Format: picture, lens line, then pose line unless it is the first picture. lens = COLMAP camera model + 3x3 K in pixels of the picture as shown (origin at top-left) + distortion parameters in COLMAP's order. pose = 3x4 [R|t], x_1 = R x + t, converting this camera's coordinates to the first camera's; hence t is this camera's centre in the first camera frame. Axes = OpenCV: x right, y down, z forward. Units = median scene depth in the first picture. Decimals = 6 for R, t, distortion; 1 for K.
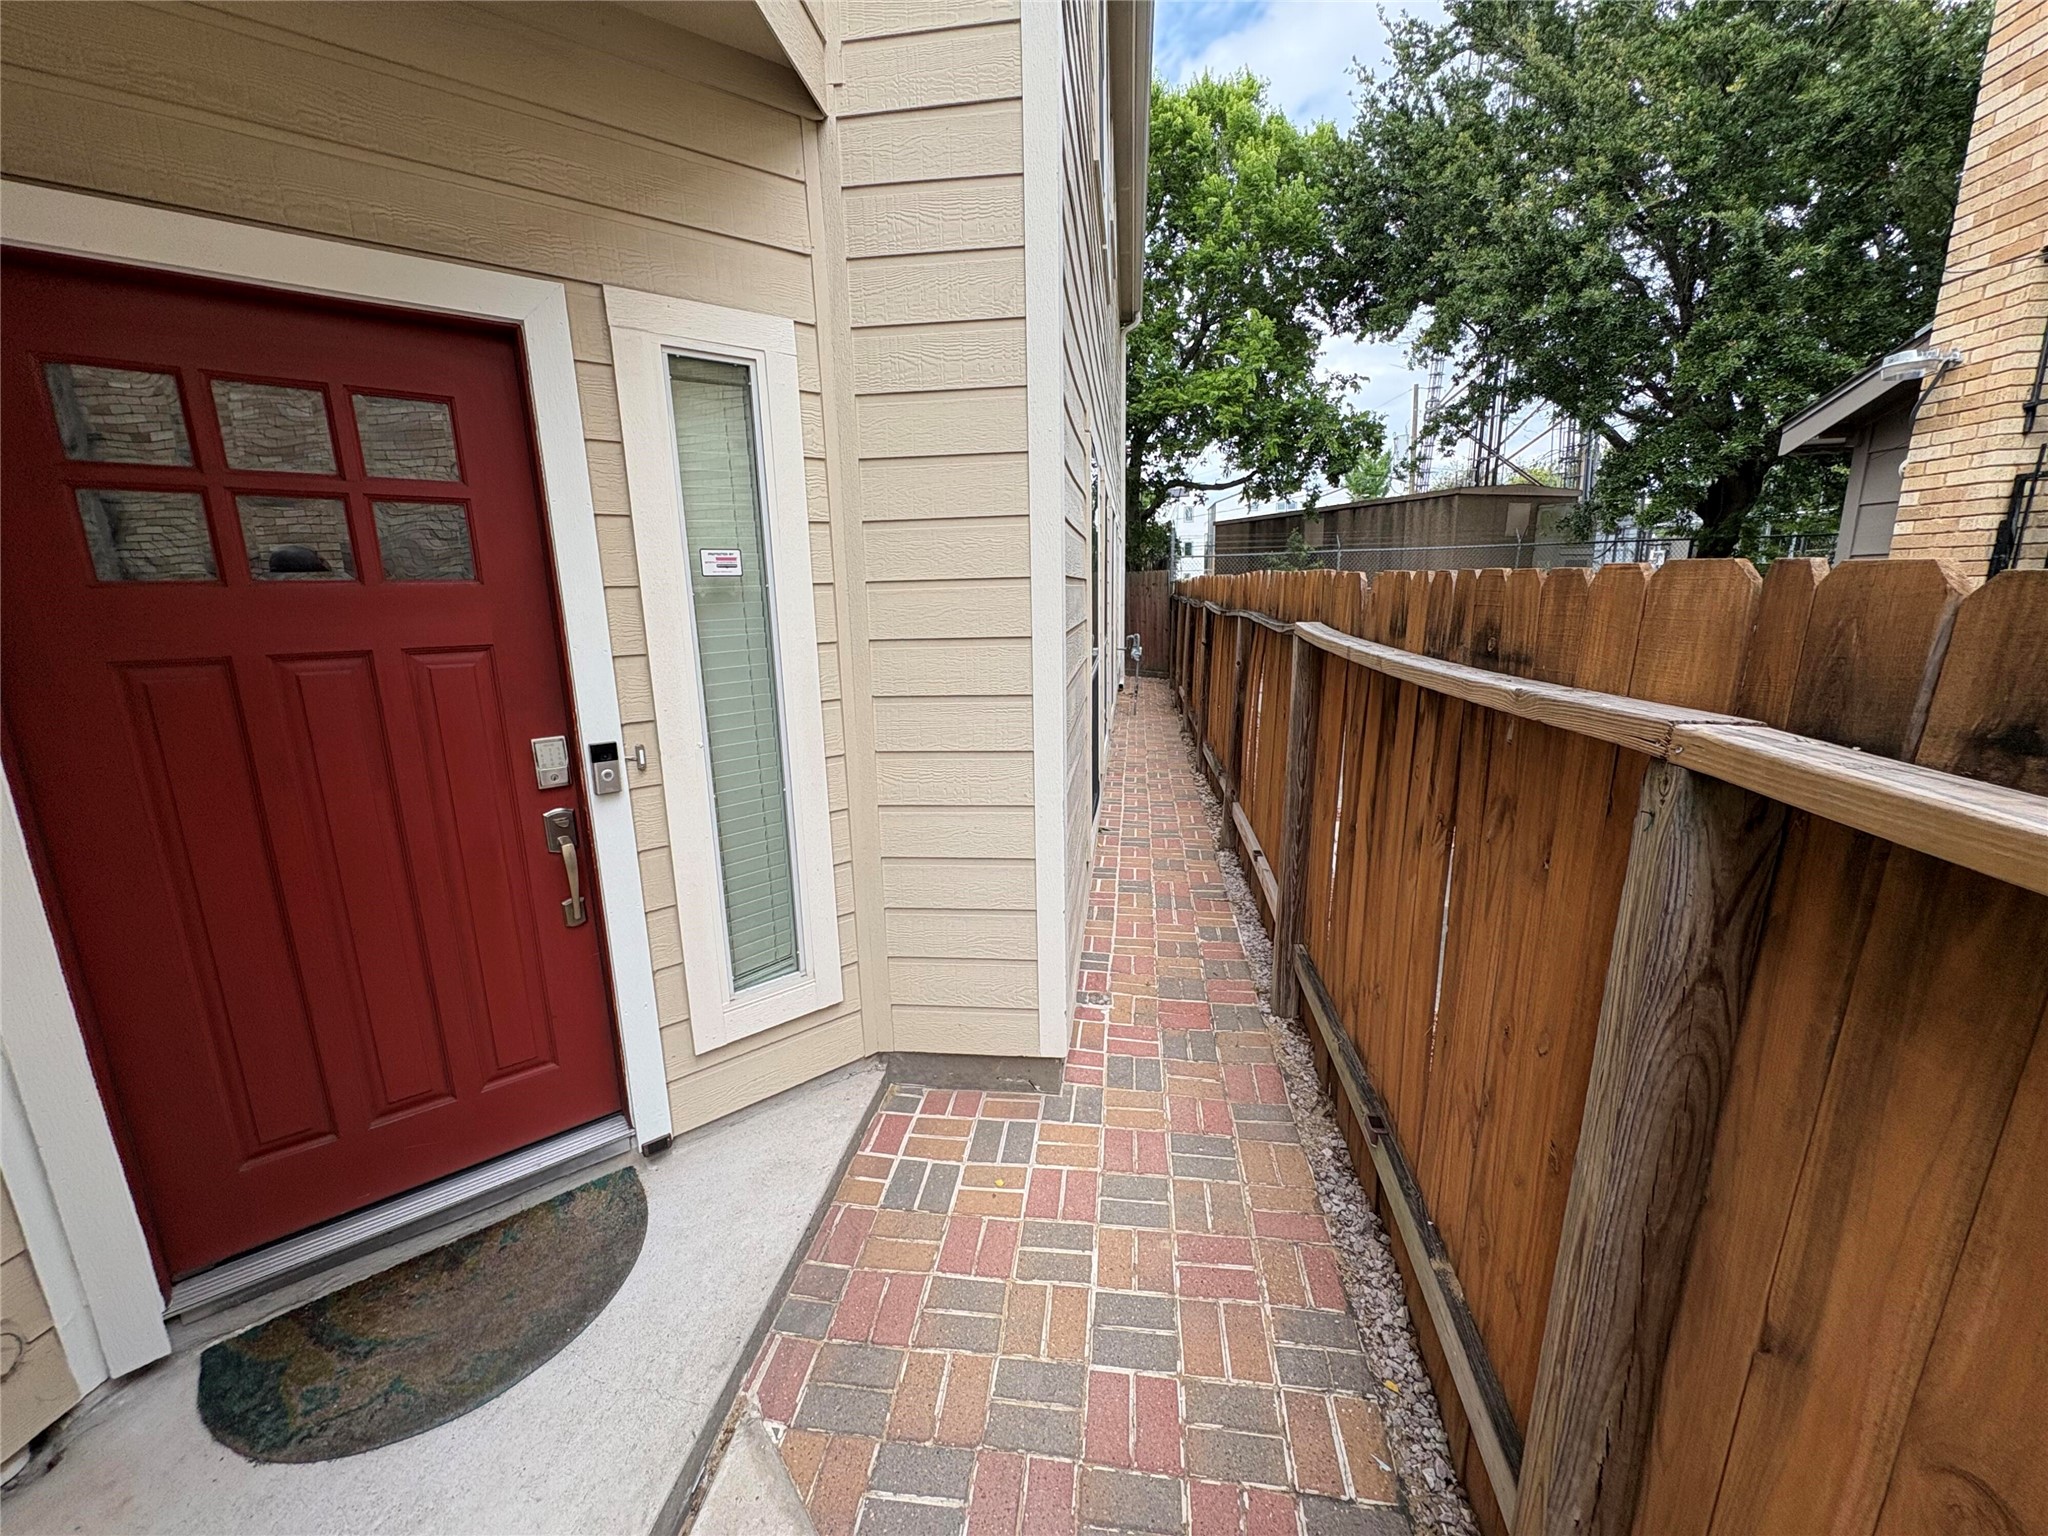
lens RADIAL K [[819.5, 0, 1017.3], [0, 819.5, 768.8], [0, 0, 1]] dist [0.001931, -0.000509]
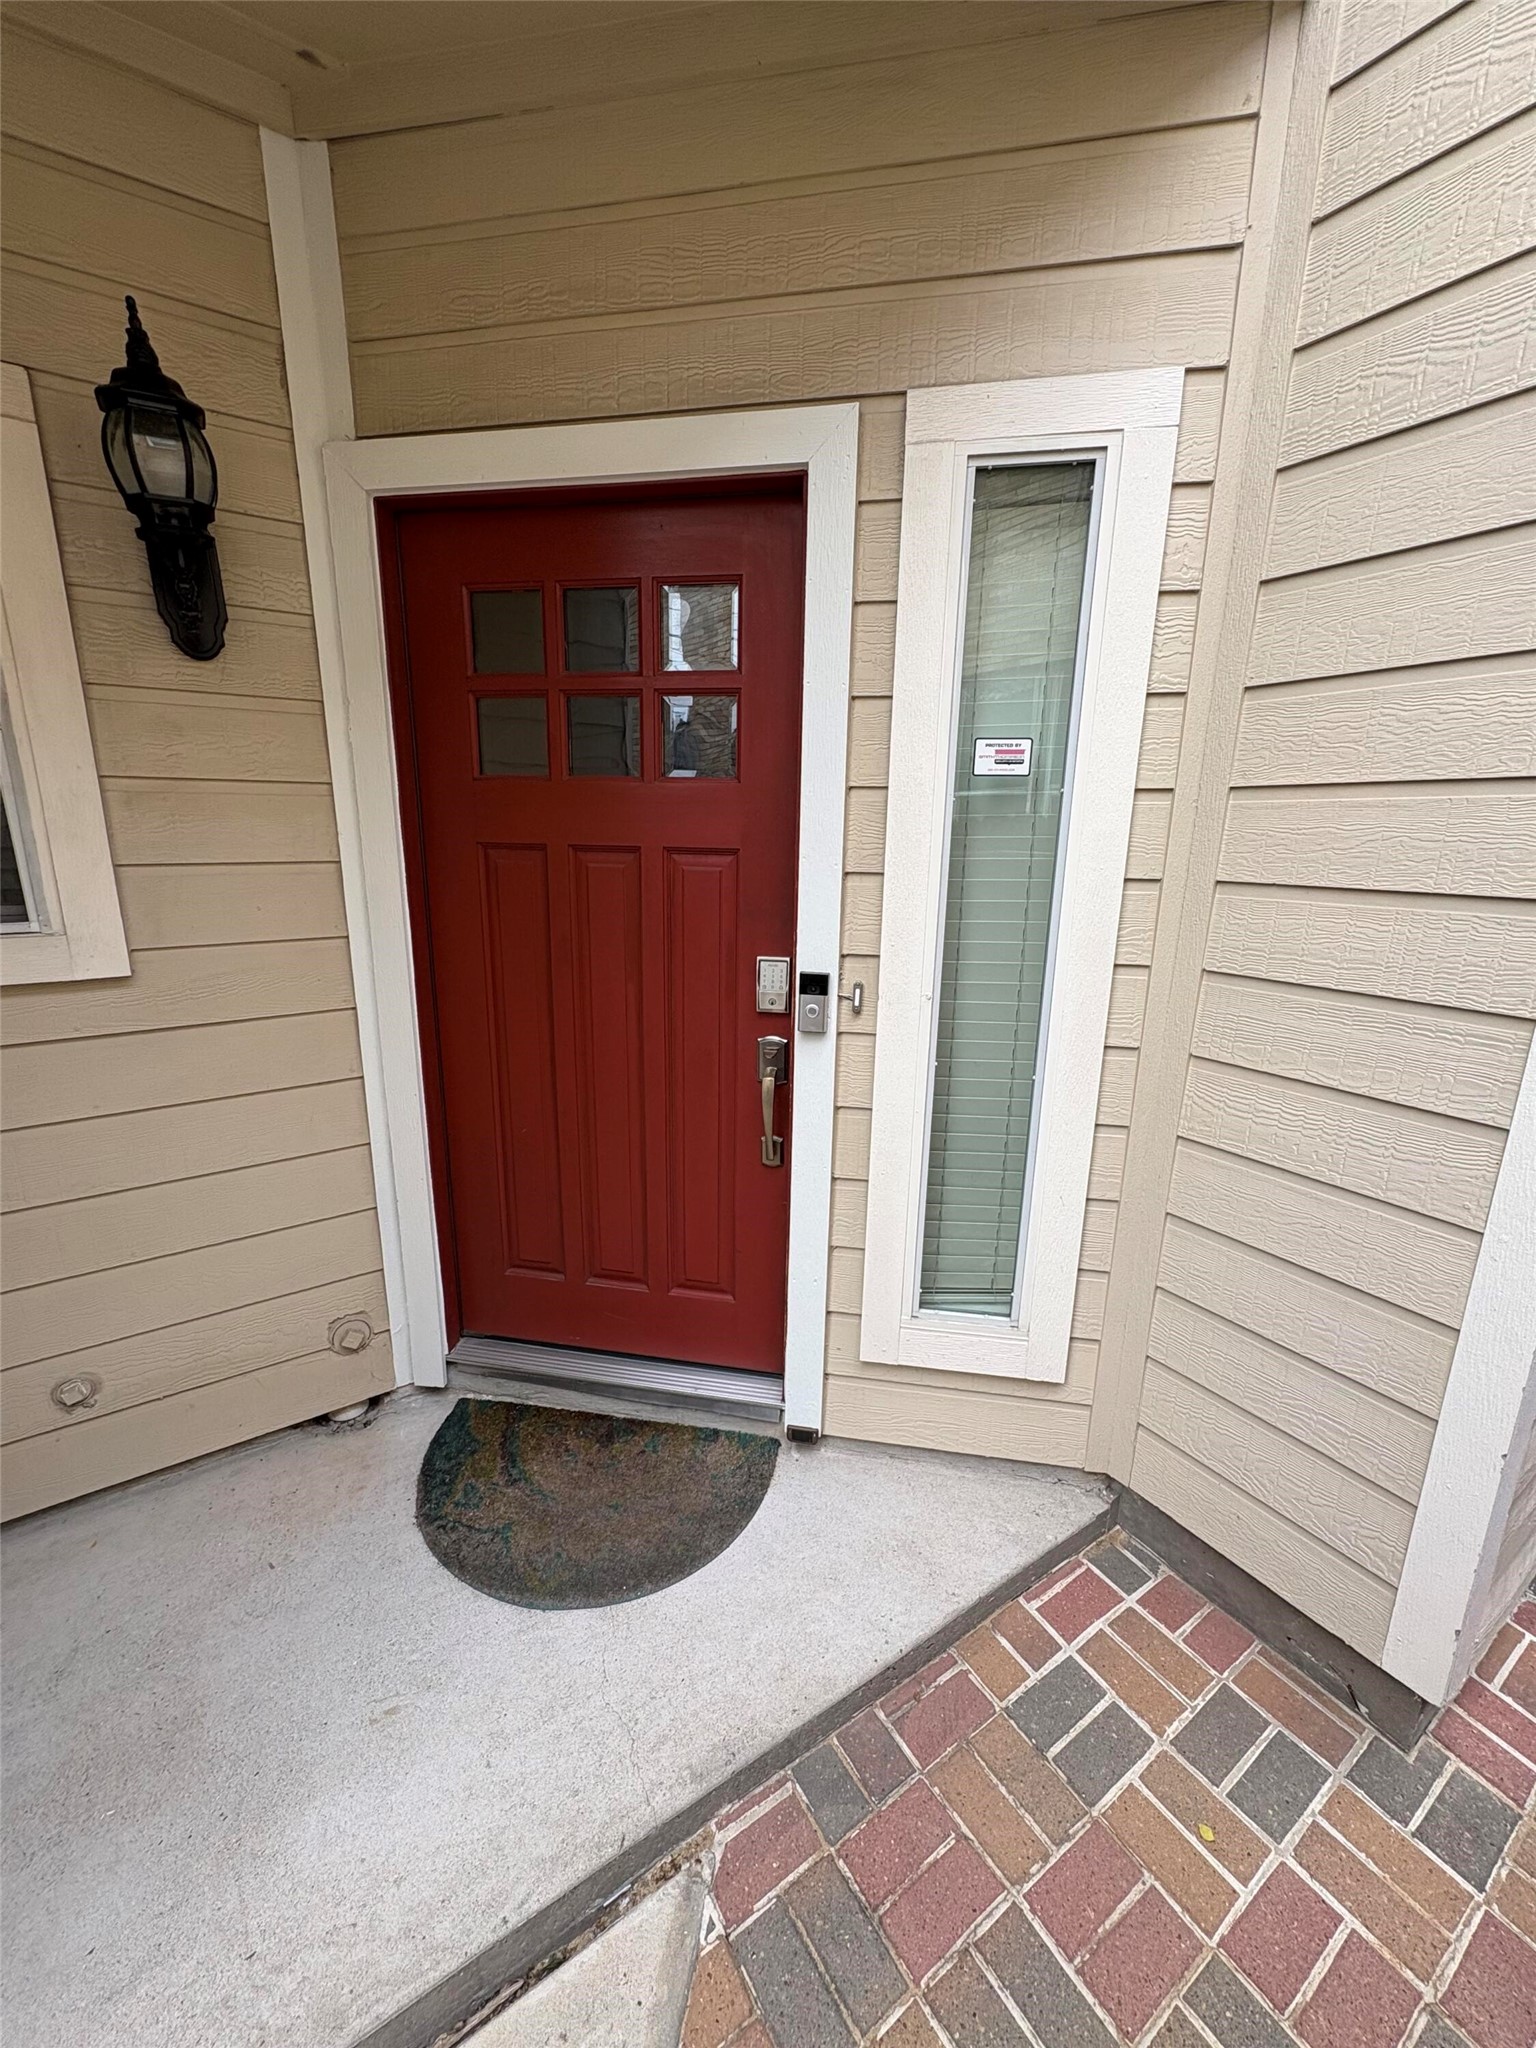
lens RADIAL K [[819.5, 0, 761.9], [0, 819.5, 1021.6], [0, 0, 1]] dist [0.001931, -0.000509]
pose [[0.655348, 0.209220, -0.725772, 0.058708], [-0.190159, 0.975623, 0.109538, -0.045153], [0.730998, 0.066226, 0.679158, 0.269868]]
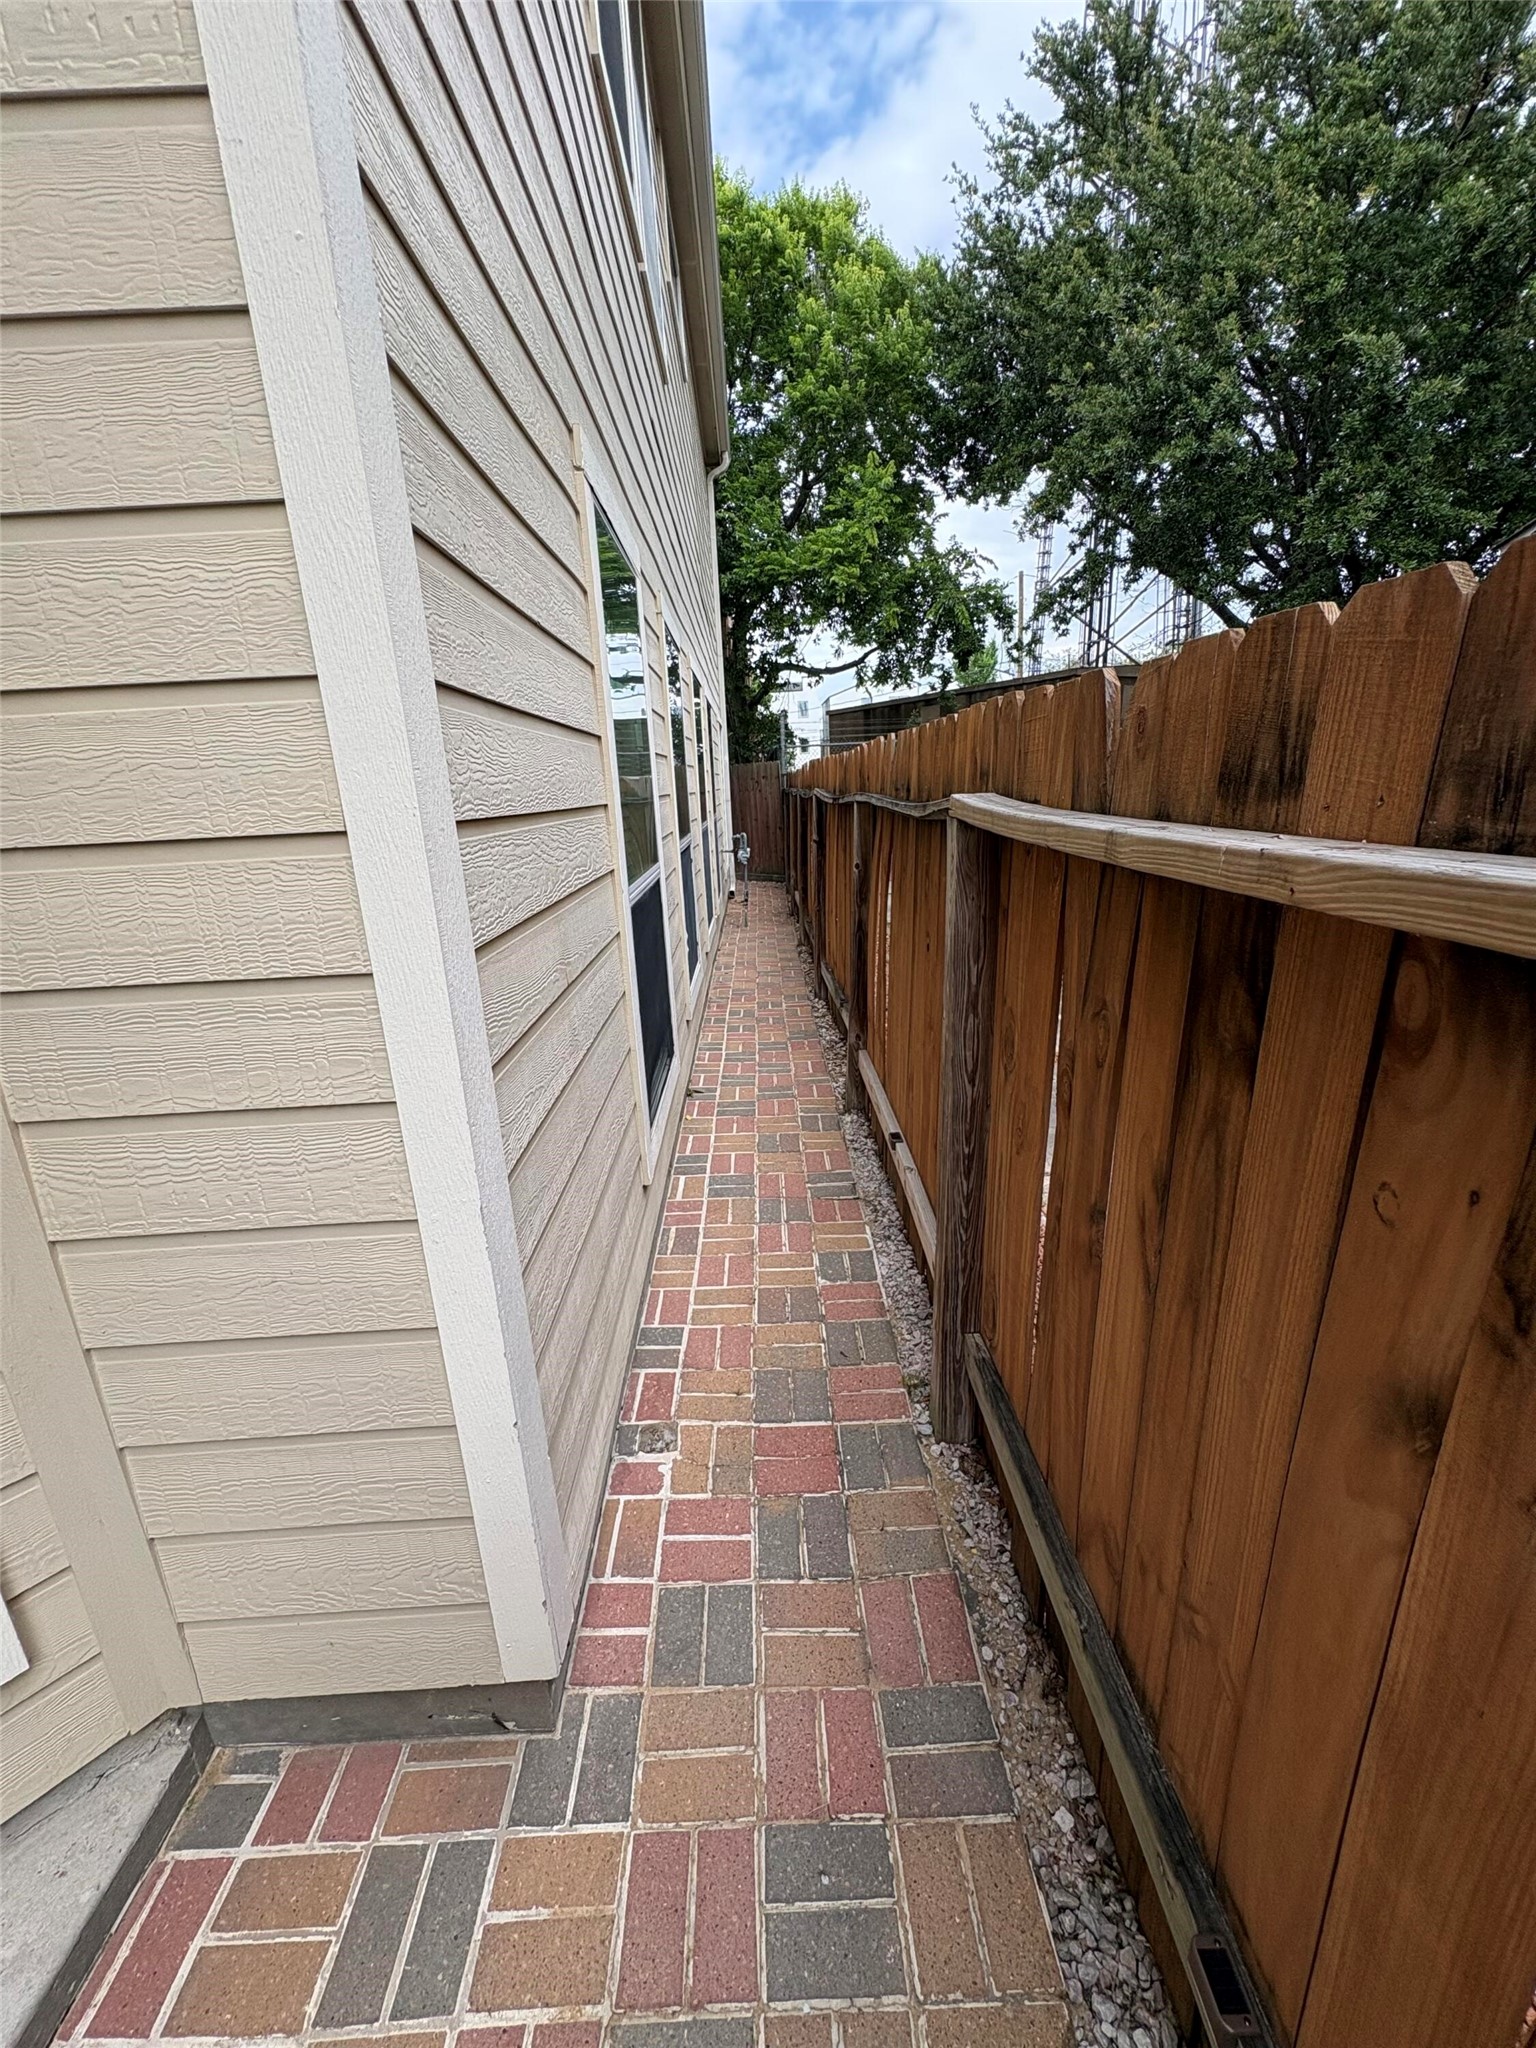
lens RADIAL K [[819.5, 0, 768.8], [0, 819.5, 1023.4], [0, 0, 1]] dist [0.001931, -0.000509]
pose [[0.987880, -0.063225, 0.141762, 0.128574], [0.054429, 0.996394, 0.065093, -0.066435], [-0.145366, -0.056588, 0.987758, 0.457055]]
